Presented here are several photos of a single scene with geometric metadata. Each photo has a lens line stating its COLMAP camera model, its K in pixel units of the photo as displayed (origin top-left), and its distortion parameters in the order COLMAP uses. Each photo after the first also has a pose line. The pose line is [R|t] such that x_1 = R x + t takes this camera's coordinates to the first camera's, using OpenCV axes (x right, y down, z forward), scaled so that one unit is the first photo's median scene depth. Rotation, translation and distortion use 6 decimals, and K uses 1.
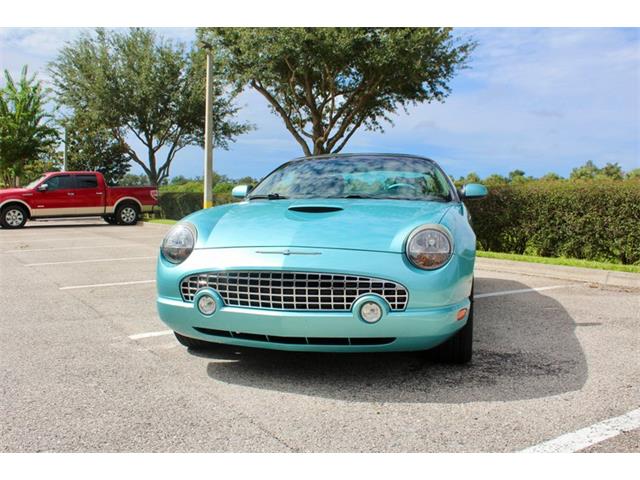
lens RADIAL K [[608.9, 0, 316.8], [0, 608.9, 244.5], [0, 0, 1]] dist [-0.095608, 0.000000]
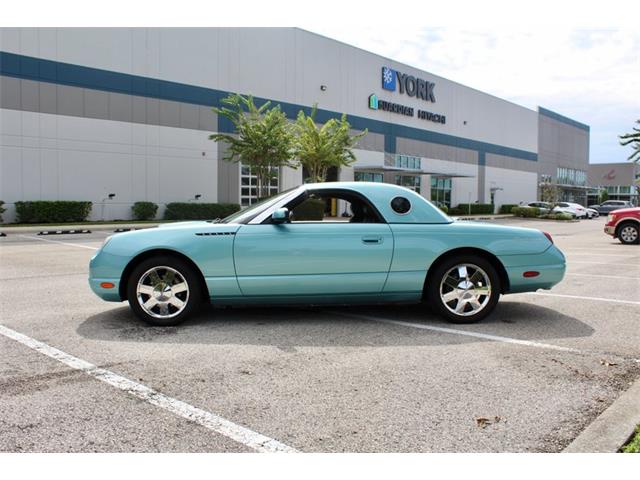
lens RADIAL K [[571.8, 0, 318.2], [0, 571.8, 246.3], [0, 0, 1]] dist [-0.149512, 0.127101]
pose [[0.252228, 0.053602, -0.966182, 0.295902], [-0.073438, 0.996645, 0.036120, -0.015944], [0.964877, 0.061844, 0.255318, 0.172202]]
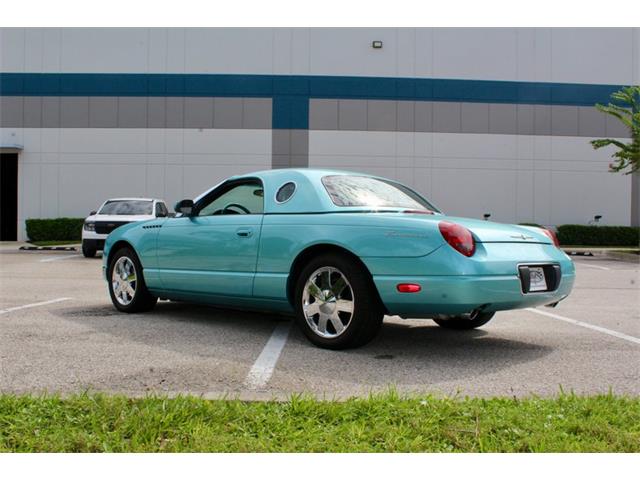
lens RADIAL K [[641.1, 0, 321.2], [0, 641.1, 248.7], [0, 0, 1]] dist [-0.089625, 0.000000]
pose [[-0.514966, 0.000017, -0.857211, 0.251560], [-0.084179, 0.995166, 0.050590, -0.020099], [0.853068, 0.098211, -0.512475, 0.401462]]
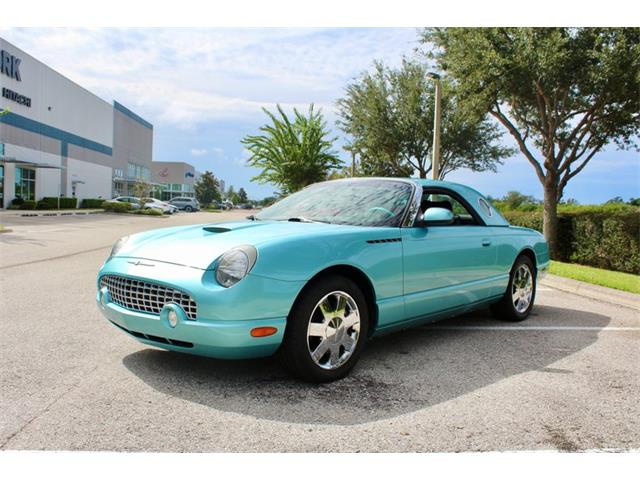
lens RADIAL K [[571.8, 0, 319.0], [0, 571.8, 237.3], [0, 0, 1]] dist [-0.149512, 0.127101]
pose [[0.868318, 0.036940, -0.494630, 0.119504], [-0.056553, 0.998093, -0.024739, -0.004608], [0.492773, 0.049454, 0.868752, 0.025202]]
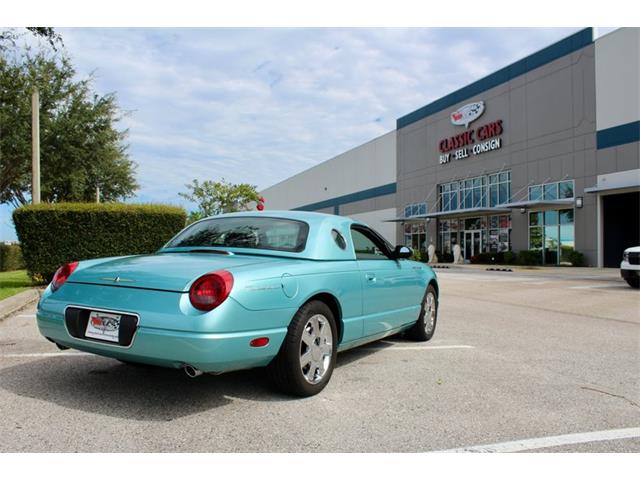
lens RADIAL K [[533.3, 0, 323.4], [0, 533.3, 241.2], [0, 0, 1]] dist [-0.160743, 0.133783]
pose [[-0.969351, -0.020923, 0.244786, -0.052620], [-0.006926, 0.998298, 0.057904, -0.039469], [-0.245581, 0.054434, -0.967847, 0.484231]]
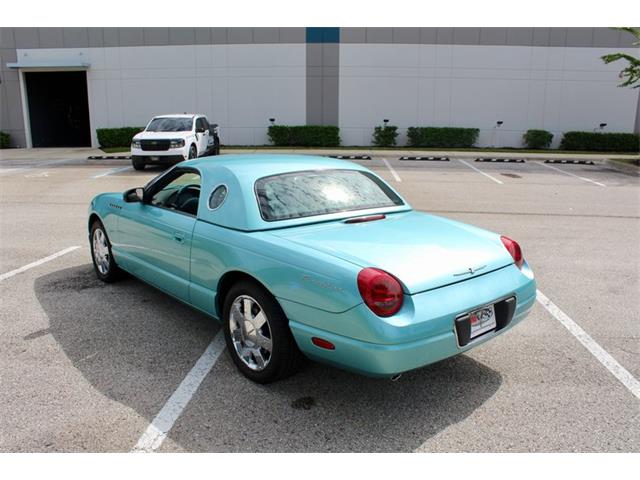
lens RADIAL K [[533.3, 0, 320.5], [0, 533.3, 242.7], [0, 0, 1]] dist [-0.160743, 0.133783]
pose [[-0.587015, 0.168283, -0.791893, 0.181027], [-0.076179, 0.962335, 0.260974, -0.060981], [0.805984, 0.213521, -0.552086, 0.396785]]
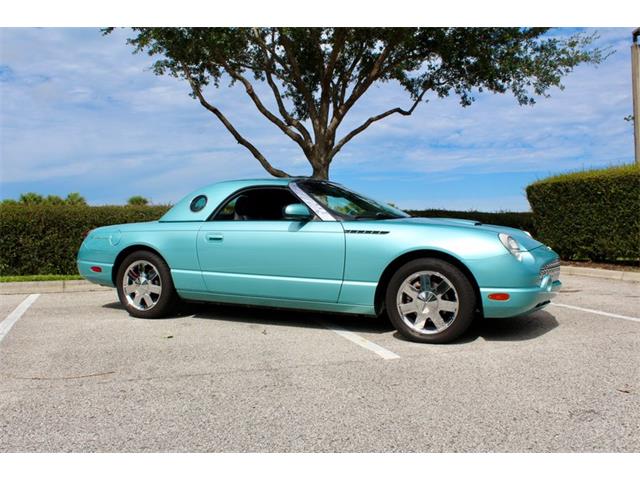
lens RADIAL K [[608.9, 0, 317.5], [0, 608.9, 249.2], [0, 0, 1]] dist [-0.095608, 0.000000]
pose [[0.218129, -0.044241, 0.974917, -0.259828], [0.079236, 0.996477, 0.027491, -0.011625], [-0.972698, 0.071252, 0.220866, 0.177618]]
